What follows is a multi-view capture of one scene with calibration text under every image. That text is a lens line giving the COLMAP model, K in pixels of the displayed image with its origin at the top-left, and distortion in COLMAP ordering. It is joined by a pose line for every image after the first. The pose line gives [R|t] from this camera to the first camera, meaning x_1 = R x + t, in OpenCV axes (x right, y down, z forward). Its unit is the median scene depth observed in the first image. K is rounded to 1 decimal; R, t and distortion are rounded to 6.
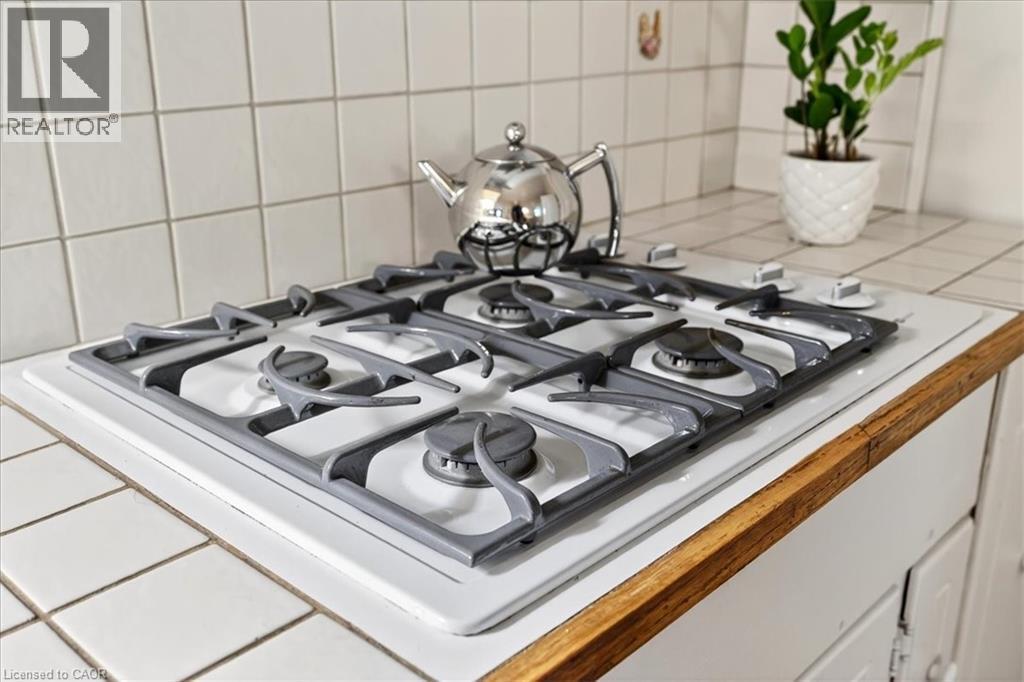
lens RADIAL K [[977.9, 0, 515.8], [0, 977.9, 337.8], [0, 0, 1]] dist [-0.010553, 0.000000]
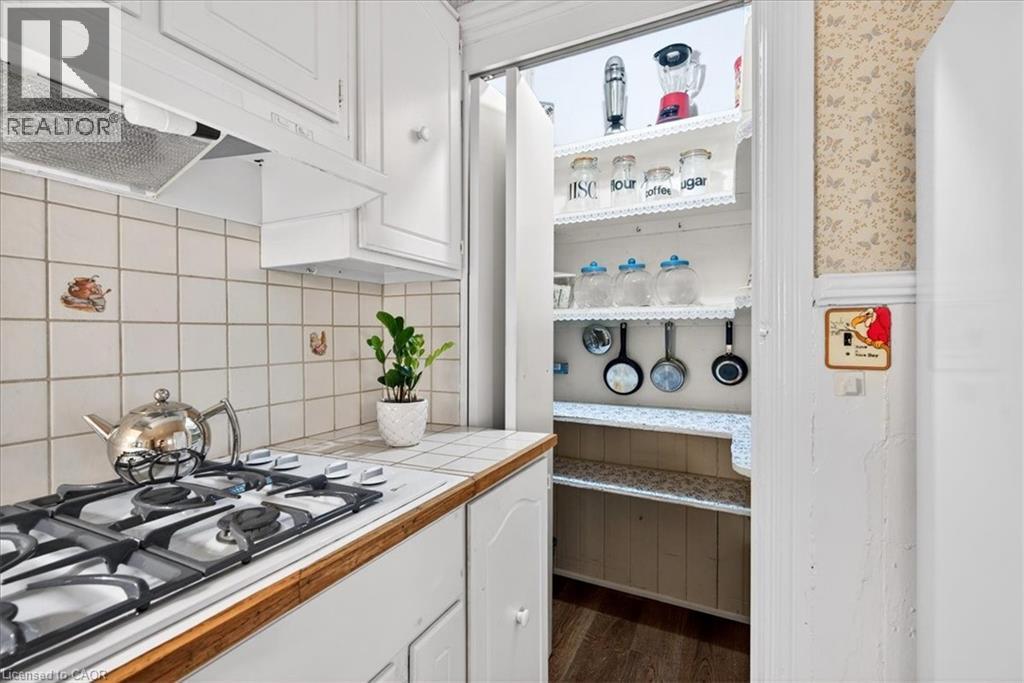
lens RADIAL K [[457.6, 0, 512.8], [0, 457.6, 344.1], [0, 0, 1]] dist [-0.006333, 0.001241]
pose [[0.952772, -0.011193, 0.303480, 0.332224], [0.105544, 0.949231, -0.296345, 0.000456], [-0.284756, 0.314380, 0.905582, 0.103962]]
